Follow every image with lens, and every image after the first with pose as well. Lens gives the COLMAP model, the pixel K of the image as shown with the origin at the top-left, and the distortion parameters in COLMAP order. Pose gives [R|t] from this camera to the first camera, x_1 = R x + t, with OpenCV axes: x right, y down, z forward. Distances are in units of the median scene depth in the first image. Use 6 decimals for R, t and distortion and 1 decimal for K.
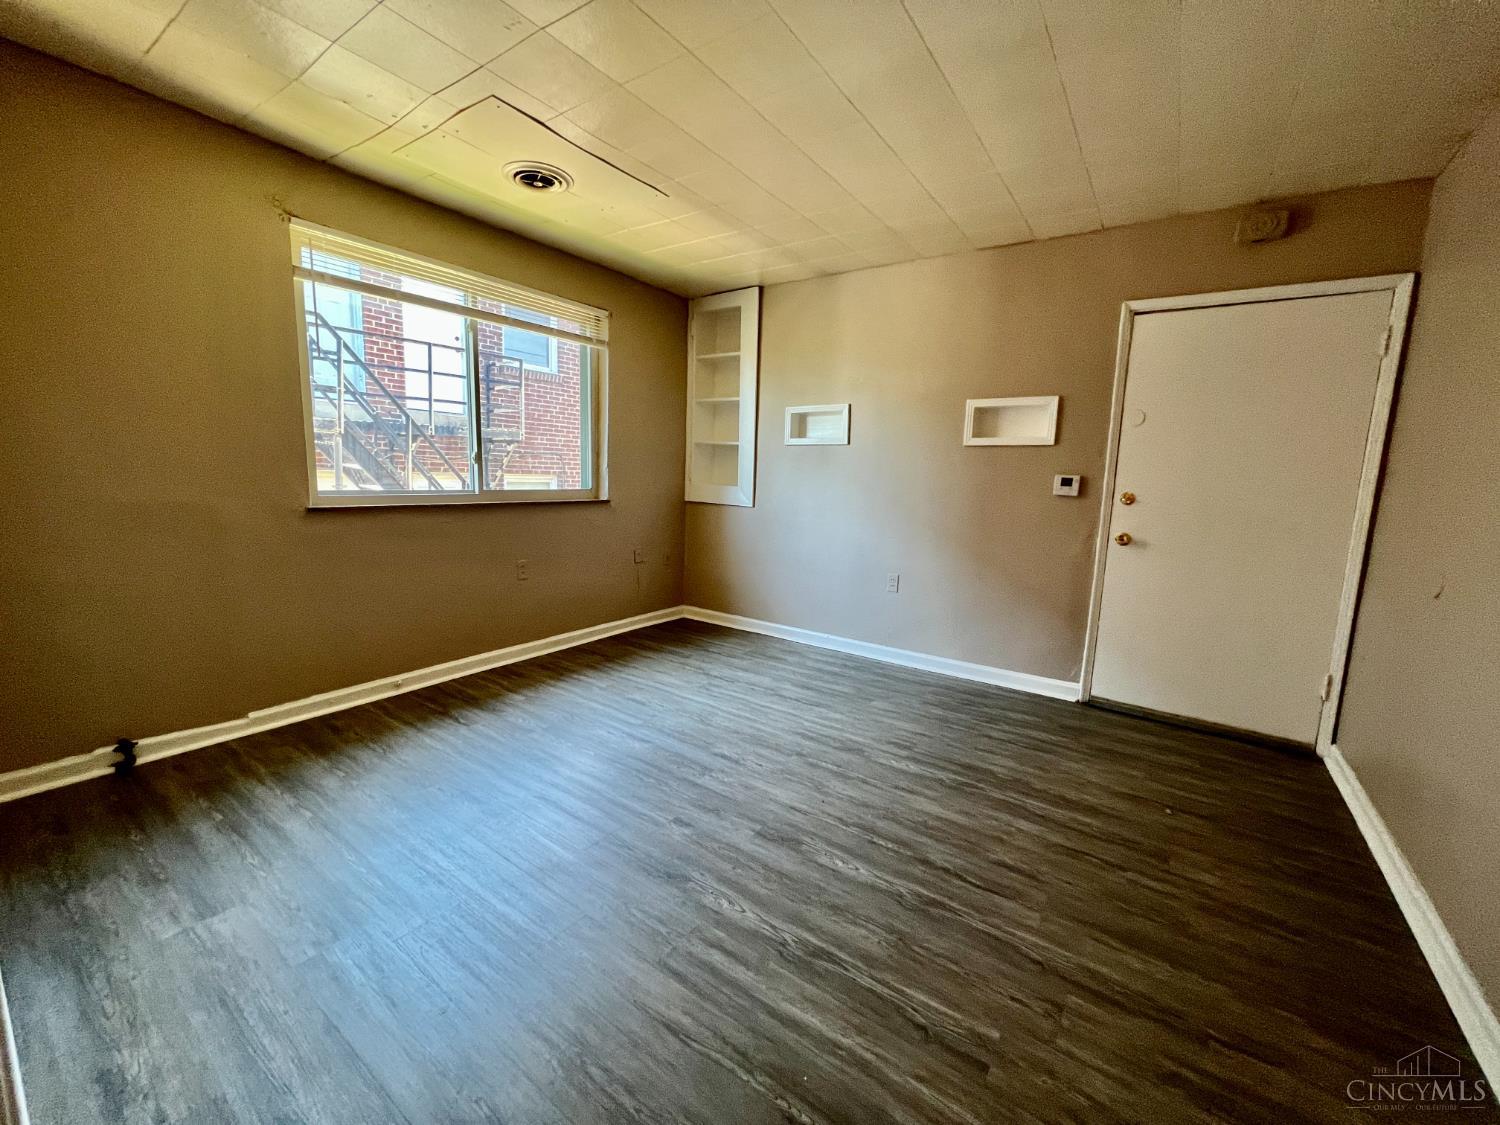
lens RADIAL K [[603.4, 0, 746.9], [0, 603.4, 562.3], [0, 0, 1]] dist [0.000771, 0.000159]
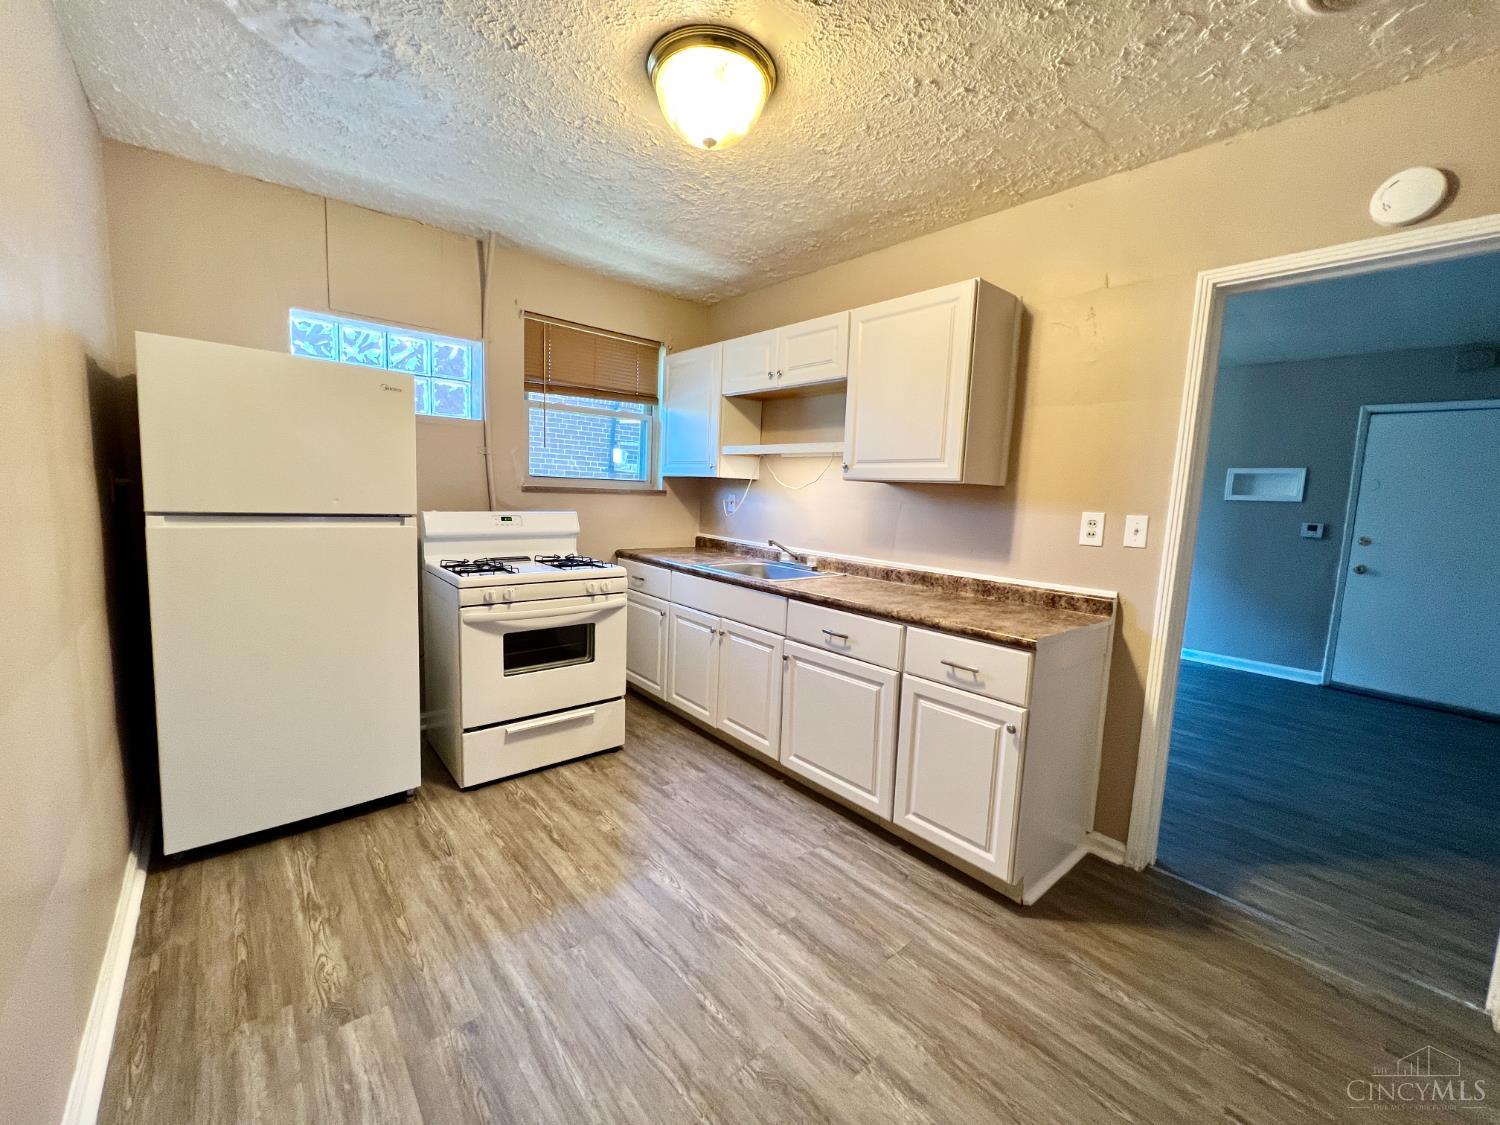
lens RADIAL K [[603.4, 0, 746.4], [0, 603.4, 560.5], [0, 0, 1]] dist [0.000771, 0.000159]
pose [[0.970369, 0.037189, -0.238749, -0.525048], [-0.047650, 0.998134, -0.038192, 0.075809], [0.236883, 0.048437, 0.970330, -0.862542]]
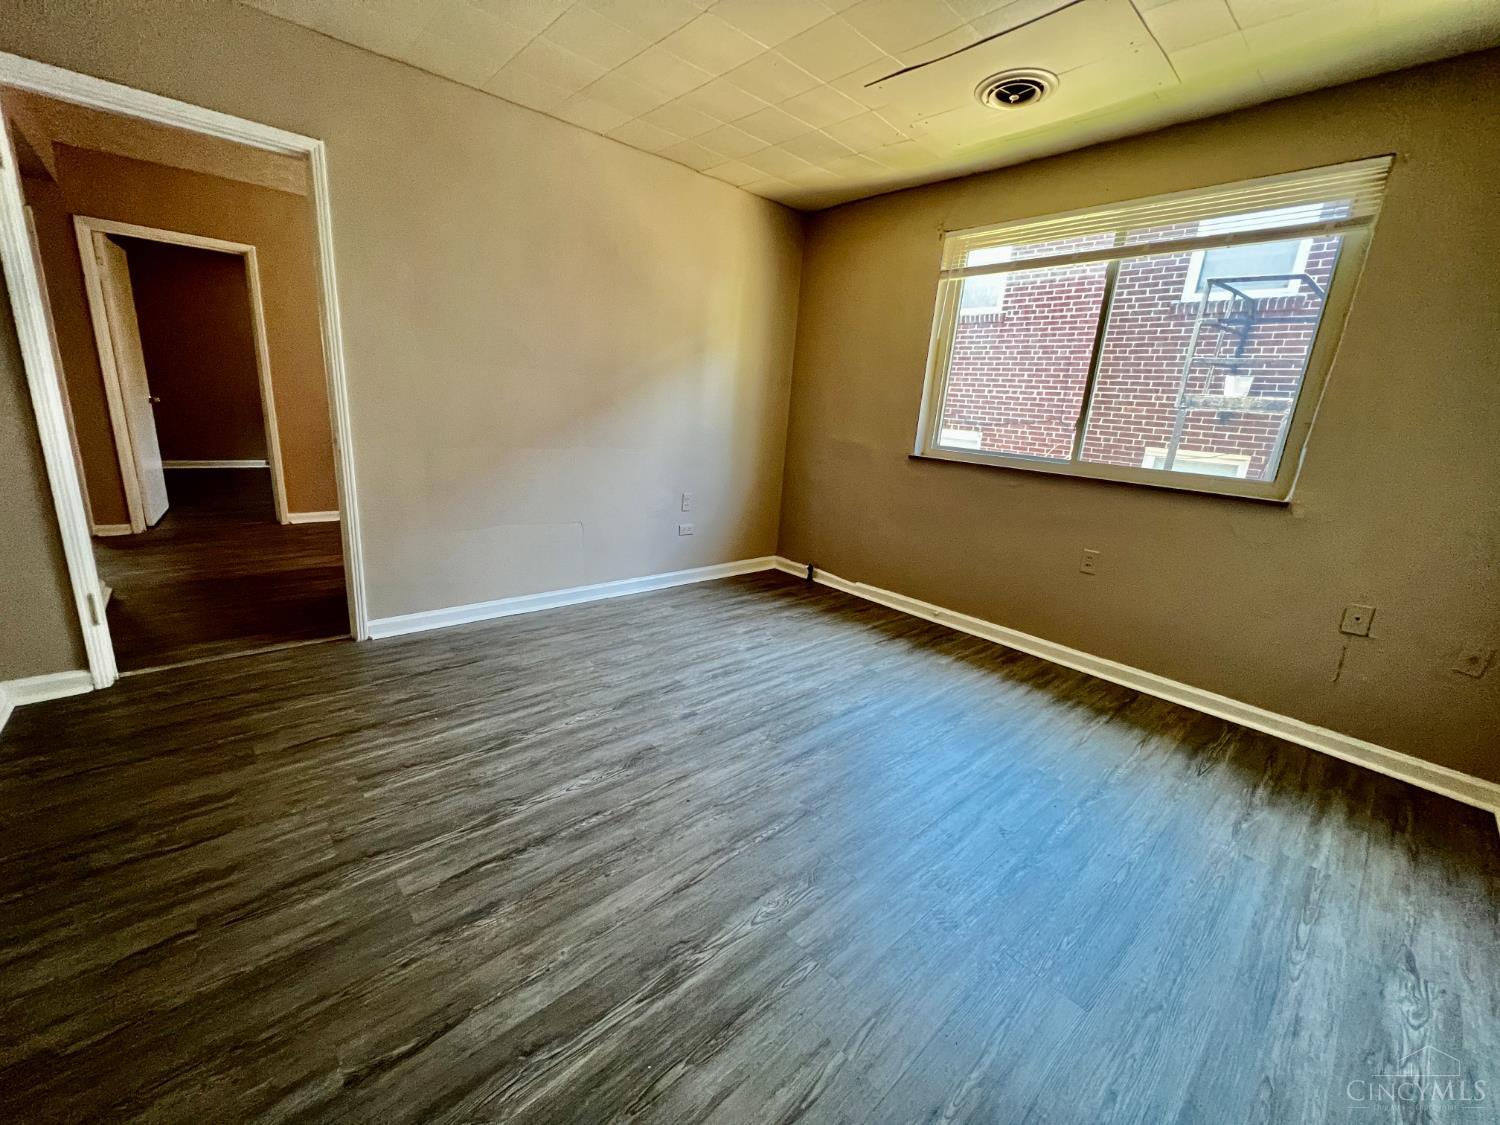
lens RADIAL K [[603.4, 0, 743.4], [0, 603.4, 560.1], [0, 0, 1]] dist [0.000771, 0.000159]
pose [[-0.220770, 0.197037, -0.955216, 0.726183], [-0.222163, 0.943476, 0.245962, -0.121963], [0.949686, 0.266514, -0.164517, 0.966538]]
